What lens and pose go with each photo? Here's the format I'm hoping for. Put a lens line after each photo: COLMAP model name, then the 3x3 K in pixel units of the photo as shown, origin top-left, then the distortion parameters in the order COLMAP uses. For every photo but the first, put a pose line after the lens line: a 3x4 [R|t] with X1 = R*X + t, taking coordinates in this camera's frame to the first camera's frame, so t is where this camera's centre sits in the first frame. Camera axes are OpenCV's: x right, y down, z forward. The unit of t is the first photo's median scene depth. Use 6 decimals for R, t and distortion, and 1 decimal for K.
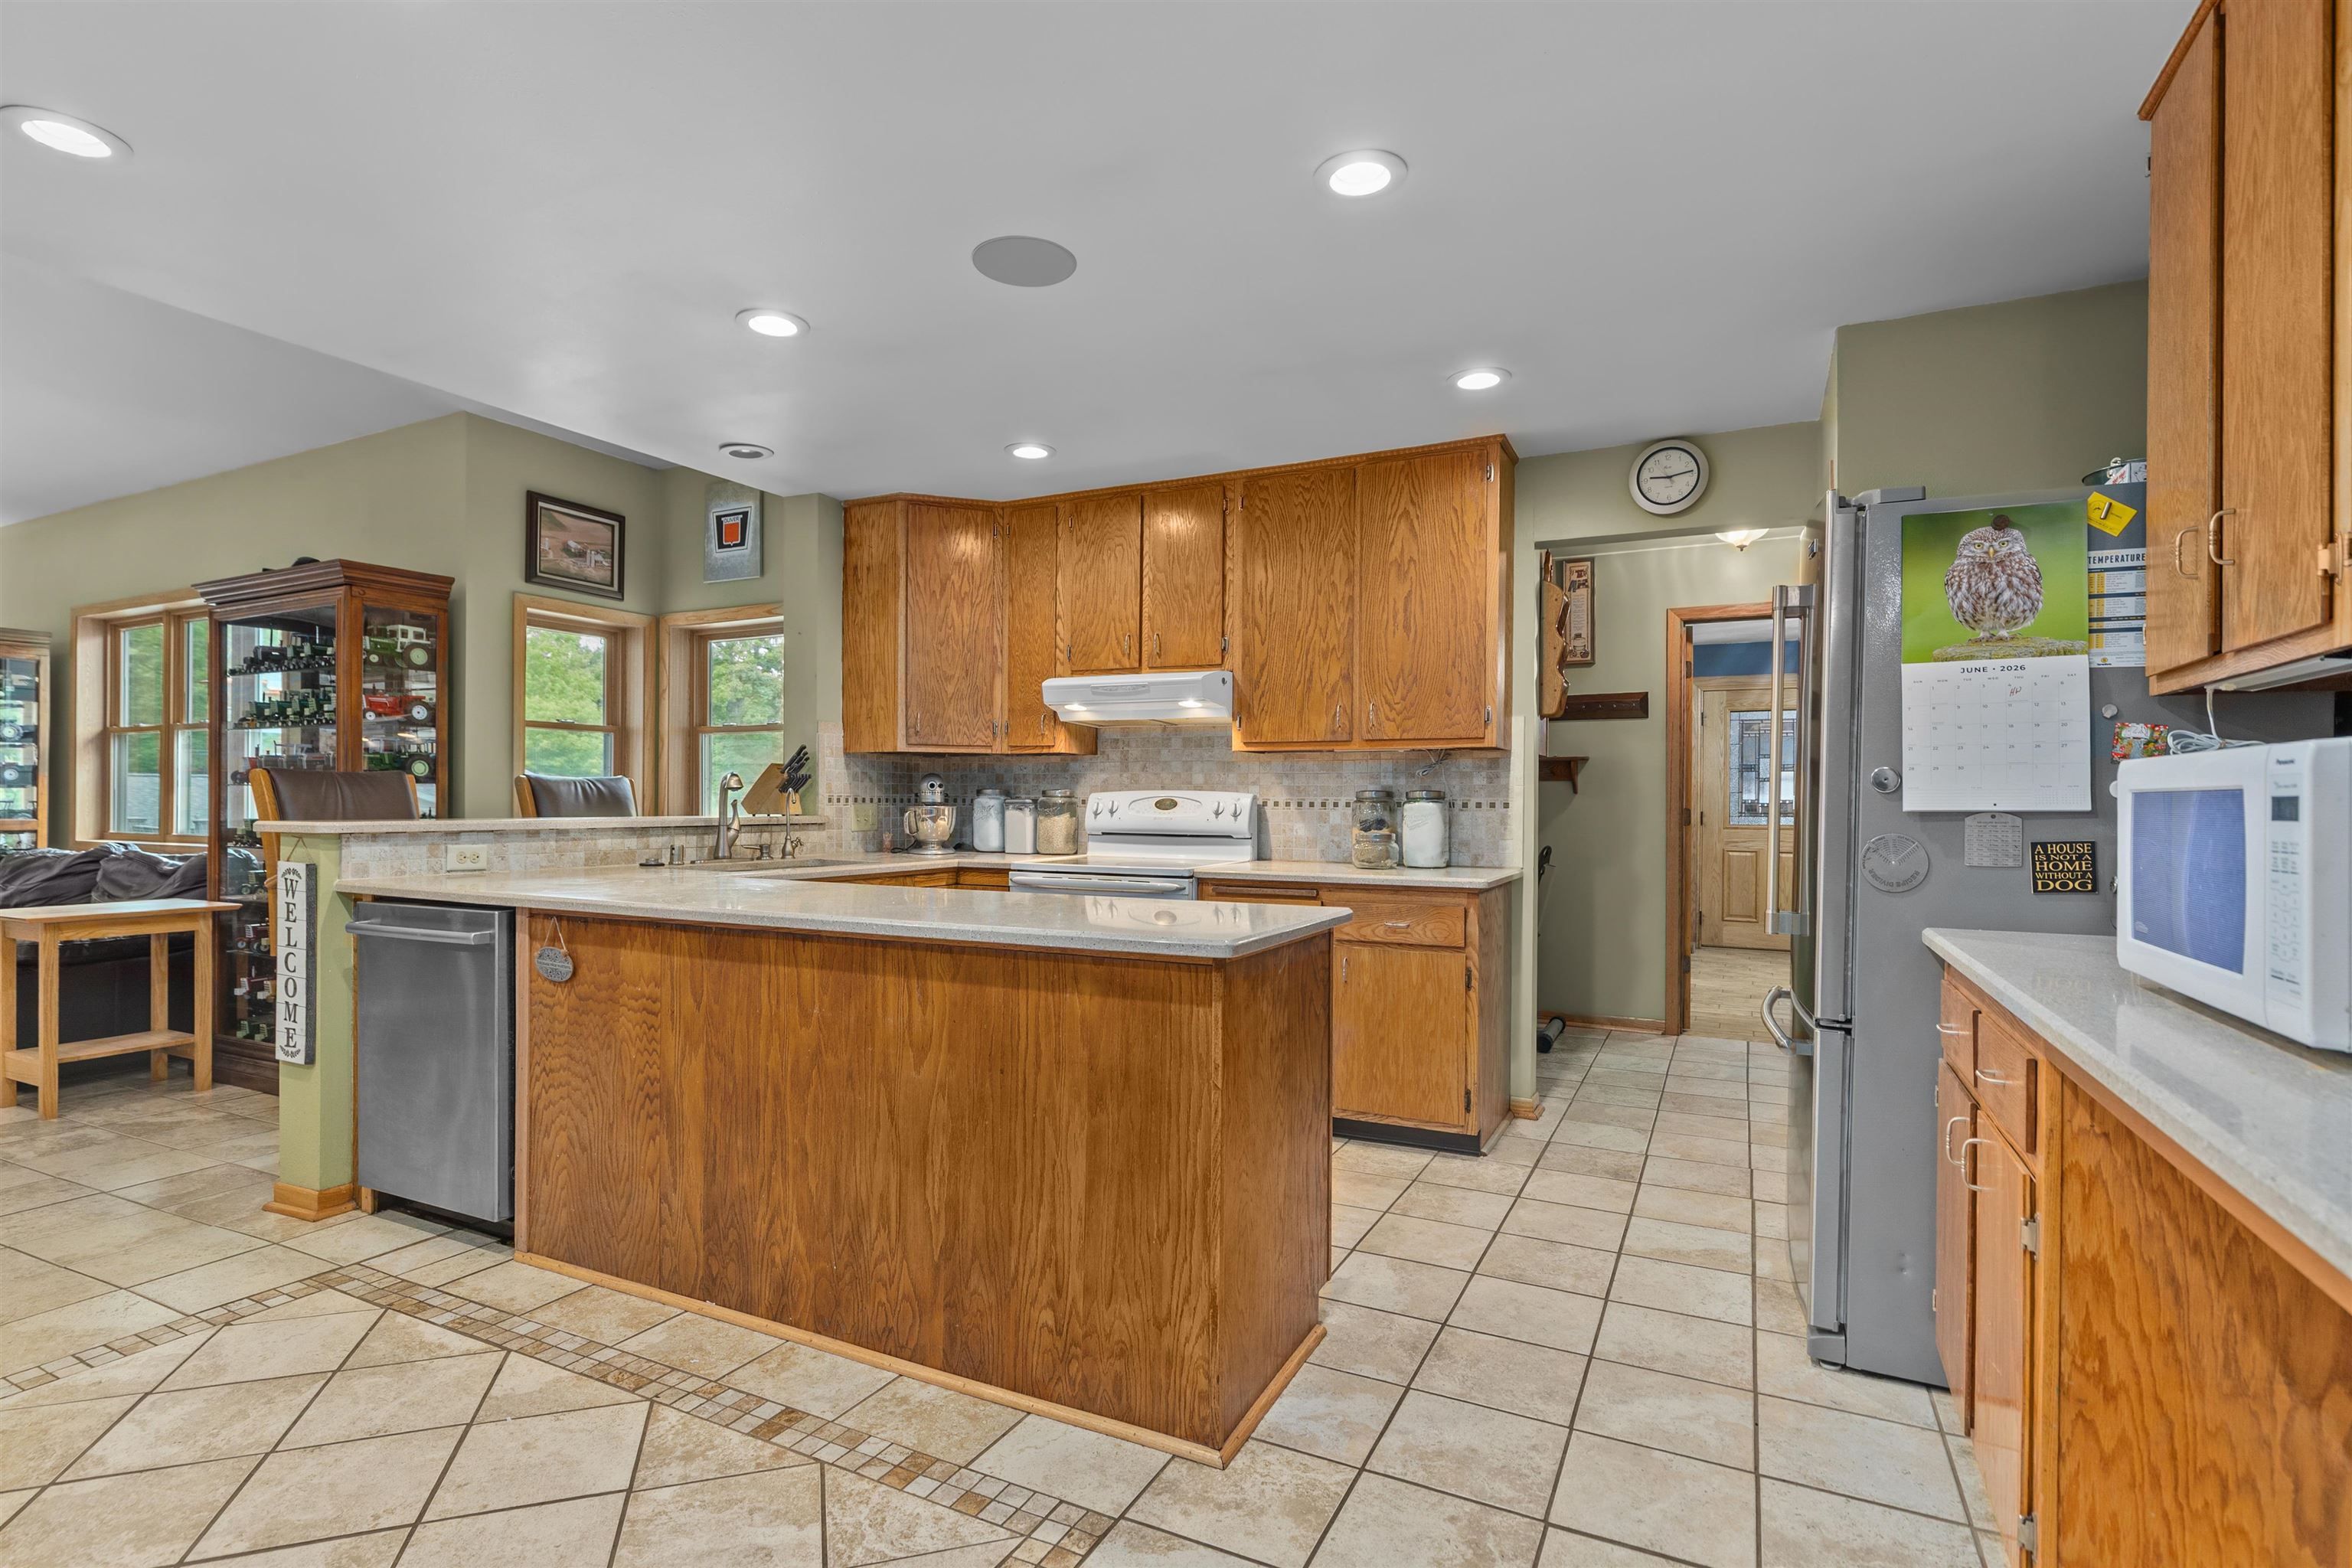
lens RADIAL K [[1130.5, 0, 1171.1], [0, 1130.5, 801.9], [0, 0, 1]] dist [-0.003388, 0.001714]
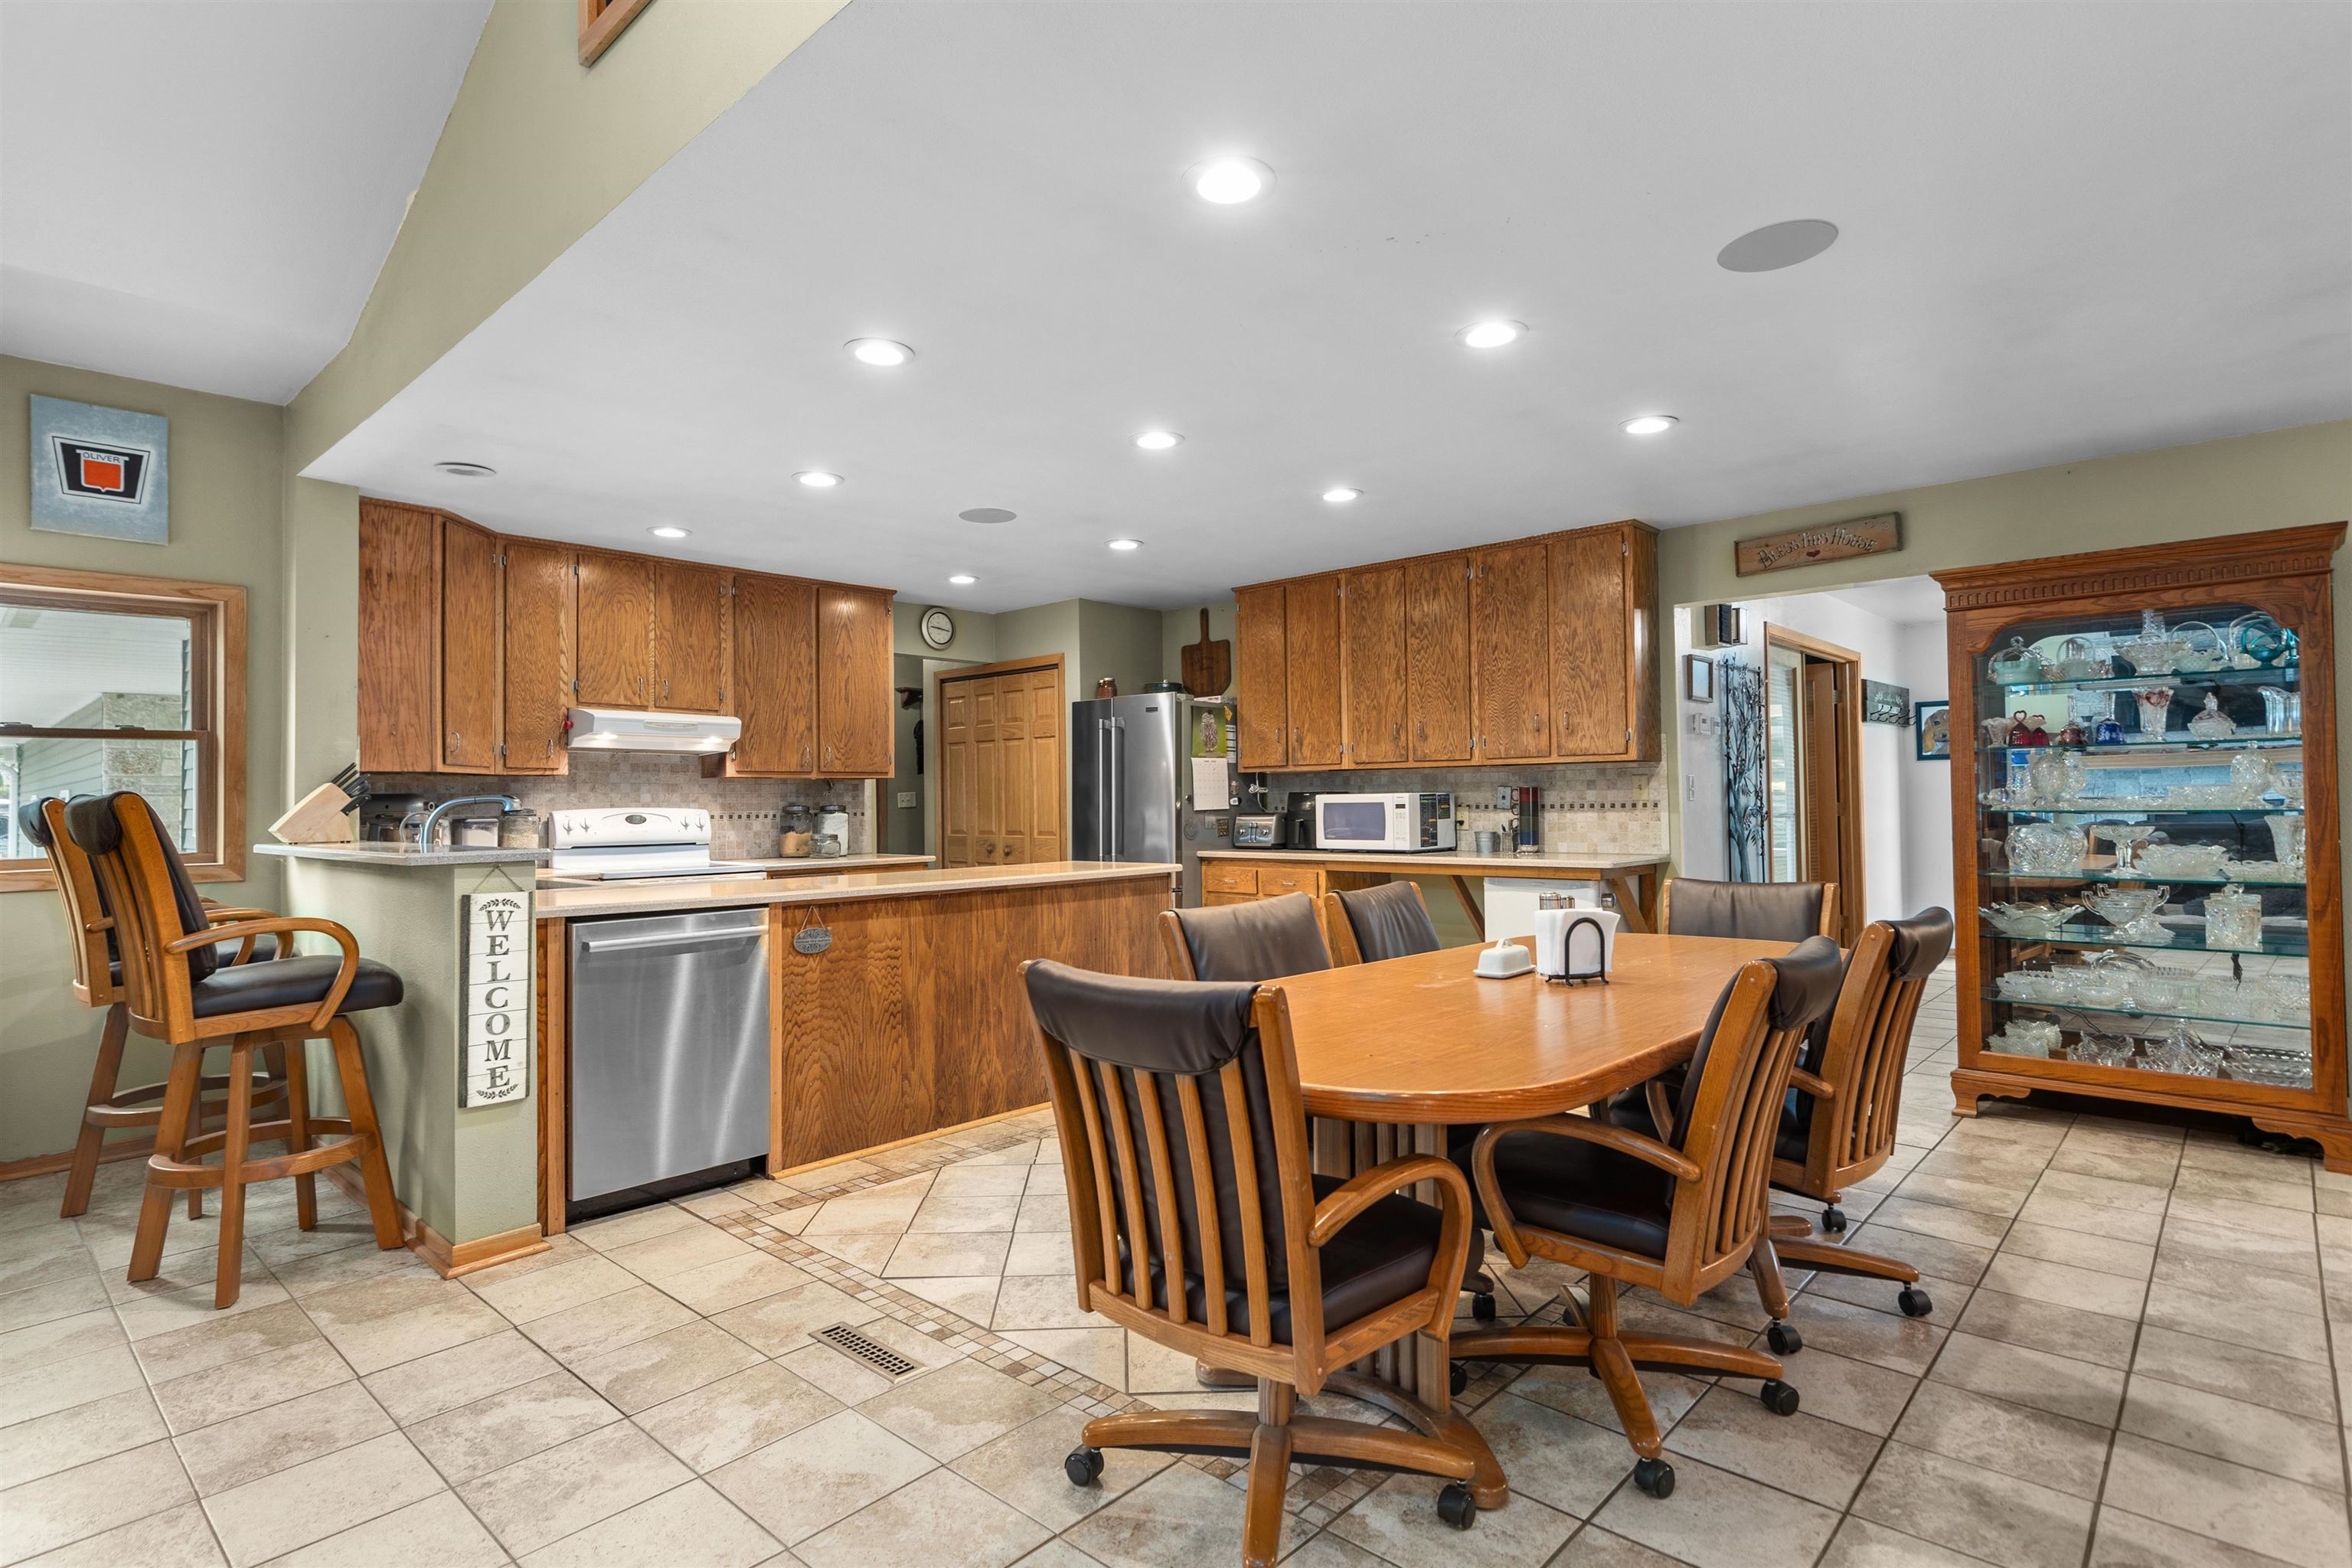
lens RADIAL K [[1187.9, 0, 1164.4], [0, 1187.9, 776.1], [0, 0, 1]] dist [0.003508, -0.001115]
pose [[0.282381, 0.012311, 0.959223, -1.828914], [0.016273, 0.999712, -0.017621, -0.021836], [-0.959164, 0.020585, 0.282099, 0.194664]]
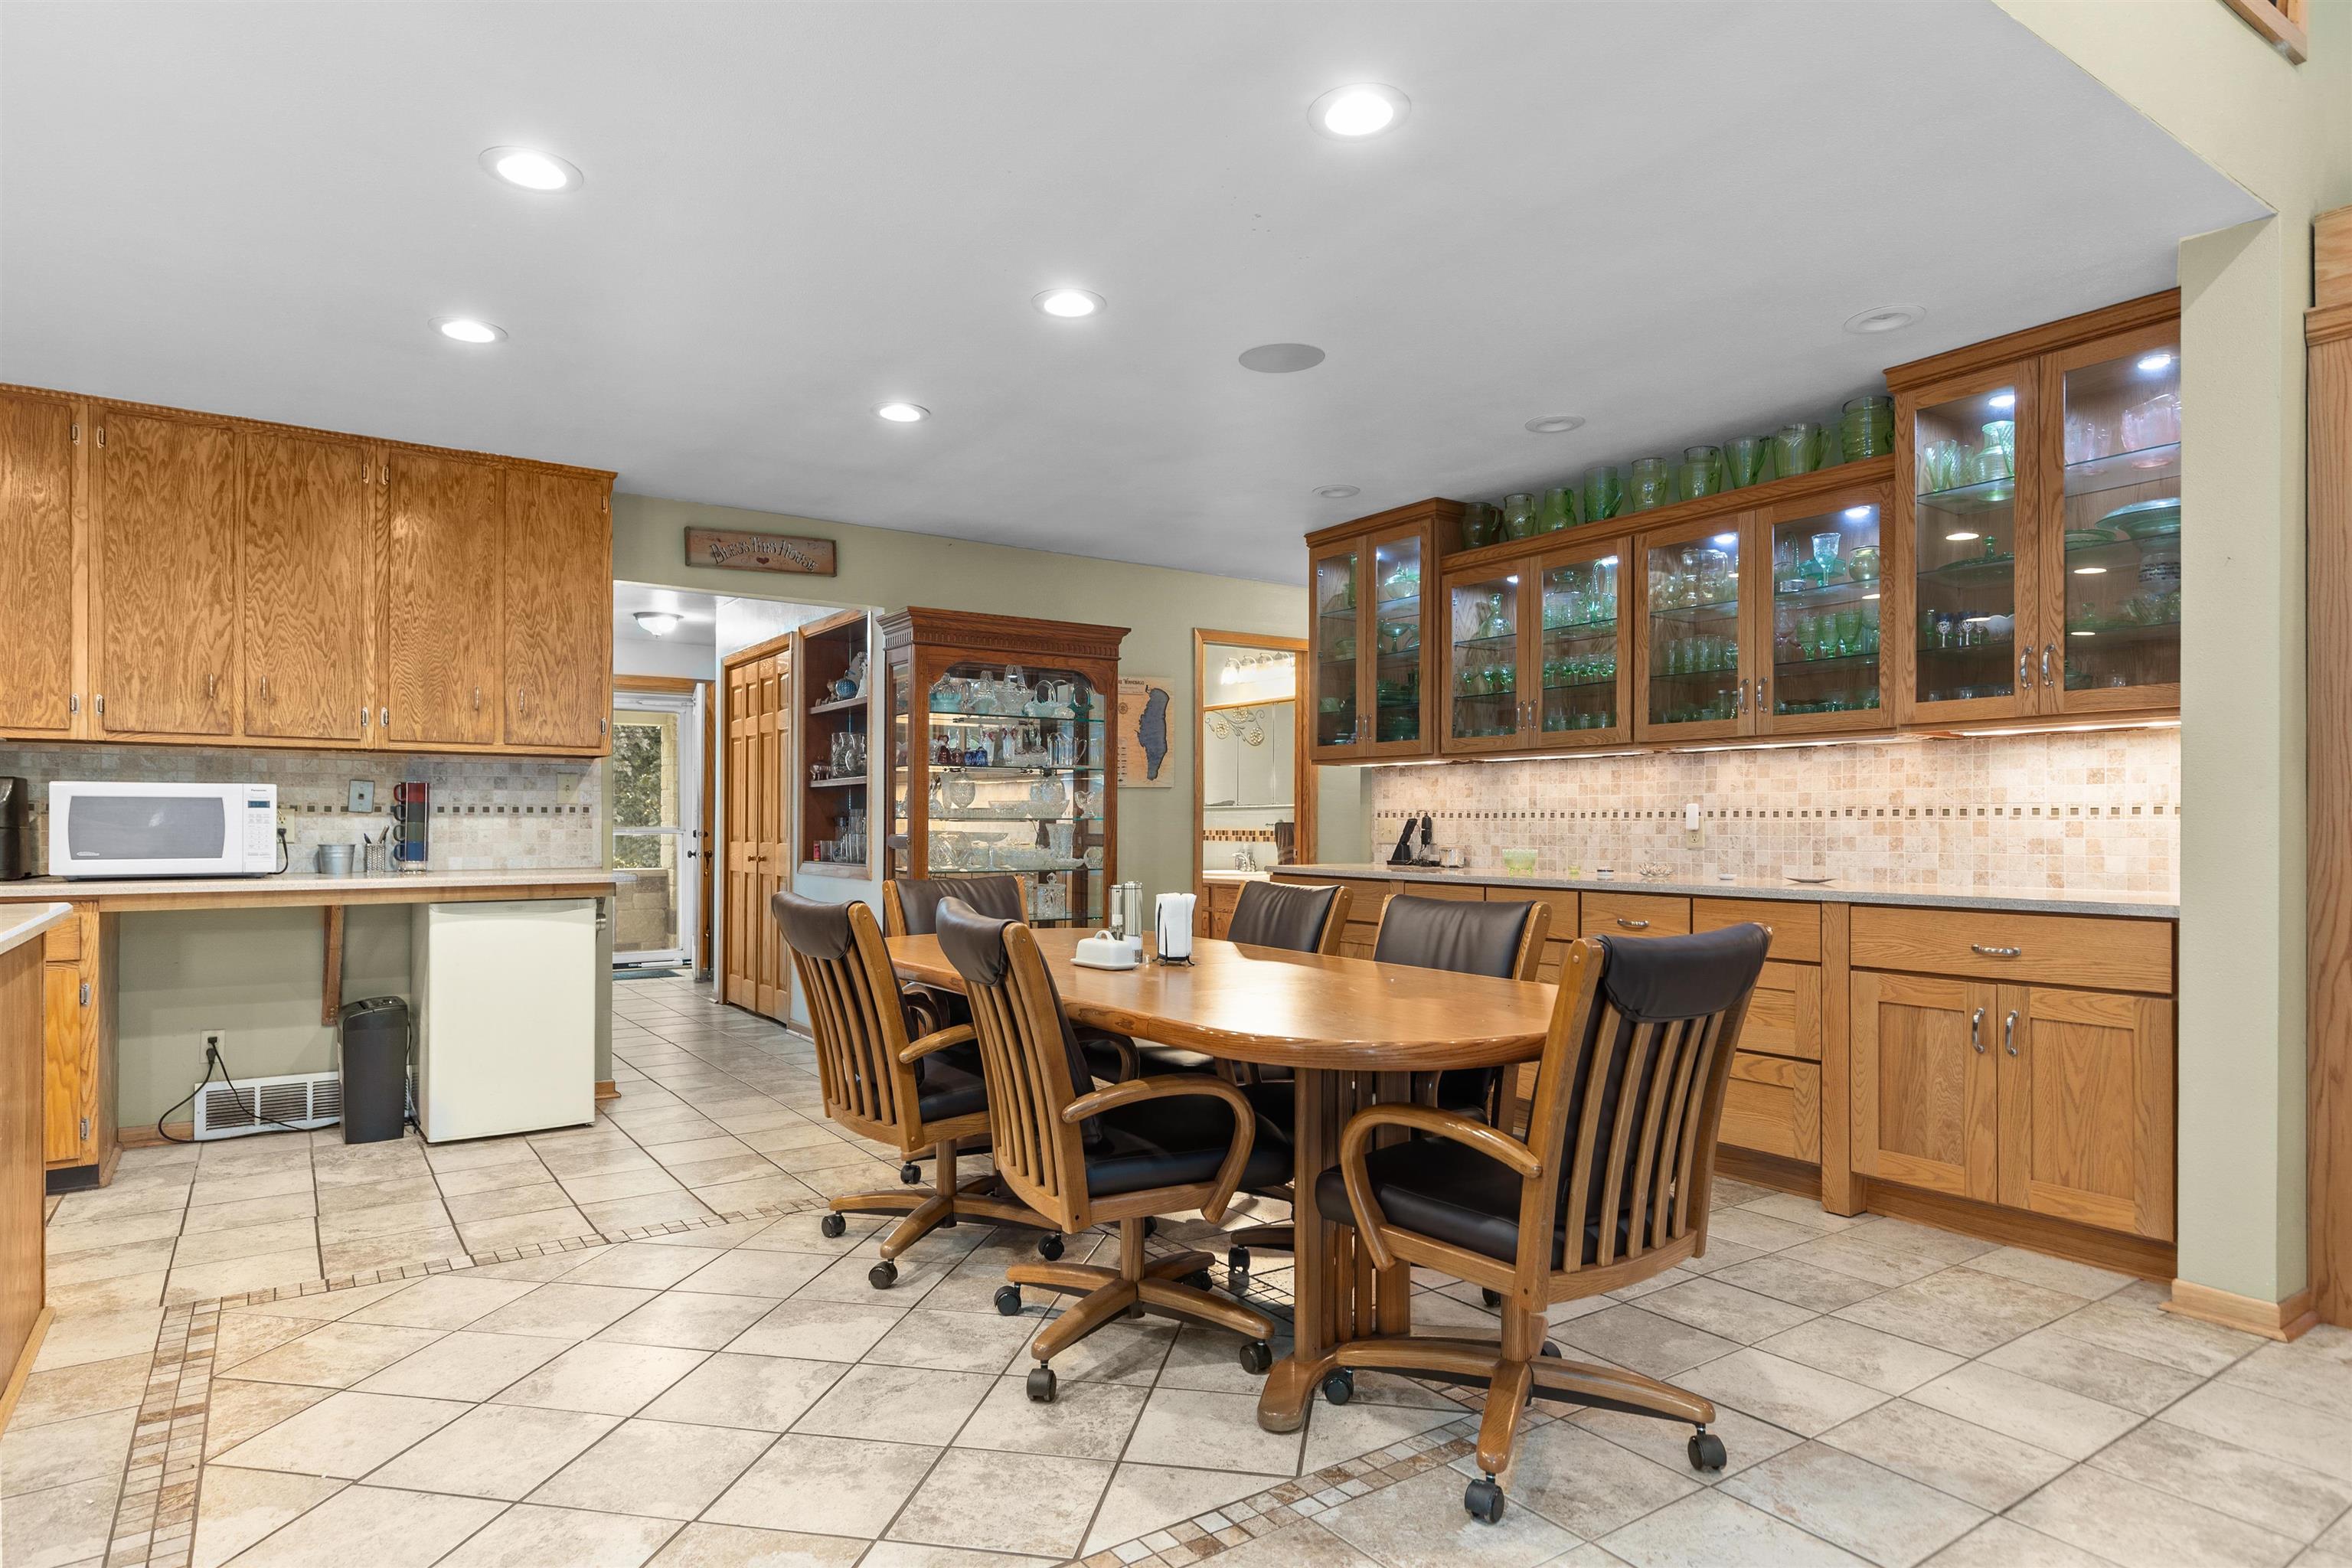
lens RADIAL K [[1313.5, 0, 1171.0], [0, 1313.5, 816.0], [0, 0, 1]] dist [0.005695, 0.000205]
pose [[-0.874436, -0.005841, 0.485105, -1.310546], [-0.006399, 0.999979, 0.000504, 0.008465], [-0.485098, -0.002664, -0.874456, 1.236464]]
